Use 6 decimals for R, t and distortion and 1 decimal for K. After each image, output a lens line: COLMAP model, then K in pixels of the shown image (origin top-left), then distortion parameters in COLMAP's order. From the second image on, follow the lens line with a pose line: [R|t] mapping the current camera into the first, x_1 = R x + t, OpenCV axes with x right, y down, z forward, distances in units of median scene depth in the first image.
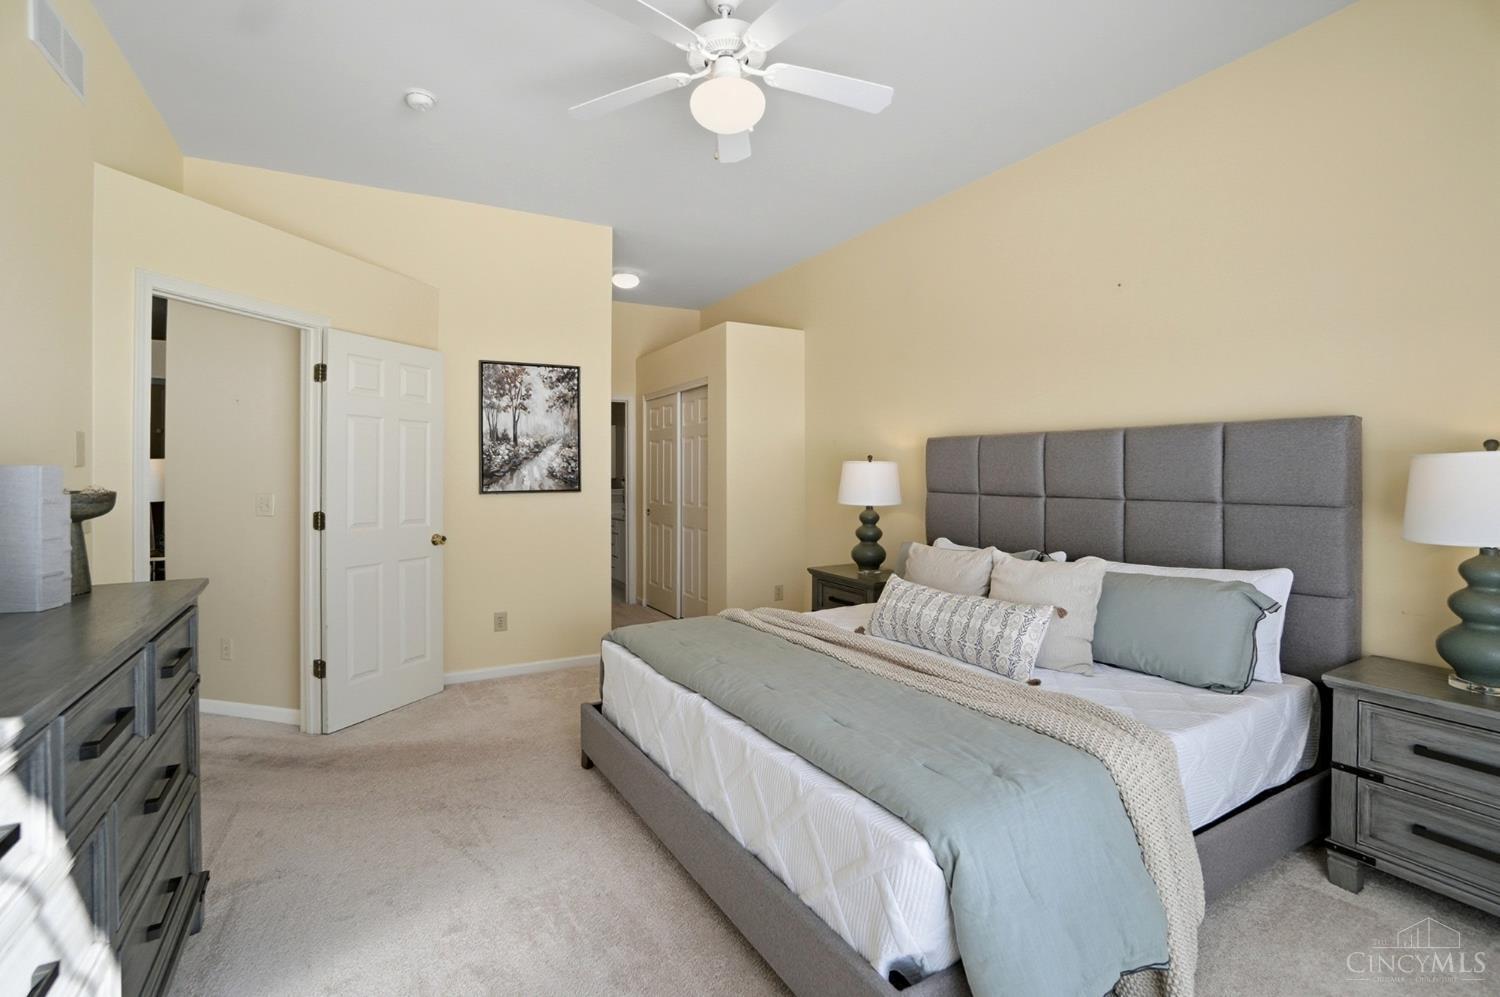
lens RADIAL K [[694.8, 0, 748.6], [0, 694.8, 483.9], [0, 0, 1]] dist [-0.026192, 0.010341]
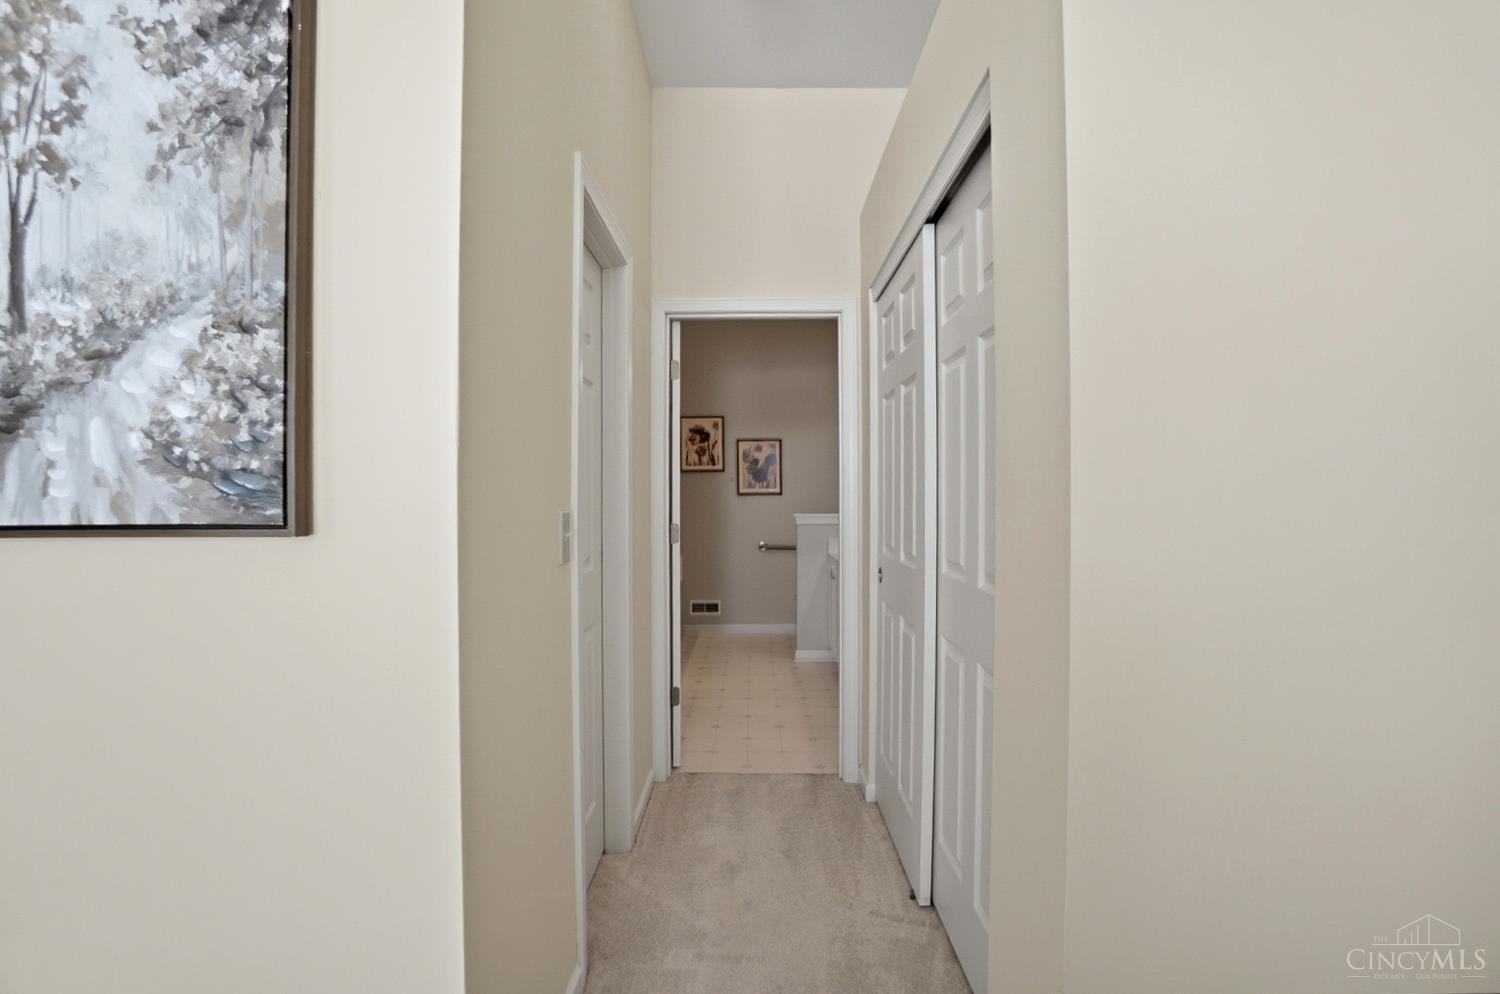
lens RADIAL K [[694.8, 0, 750.1], [0, 694.8, 495.9], [0, 0, 1]] dist [-0.026192, 0.010341]
pose [[0.863020, -0.002862, -0.505162, -0.011267], [-0.005478, 0.999872, -0.015024, 0.001903], [0.505140, 0.015734, 0.862894, 0.905852]]
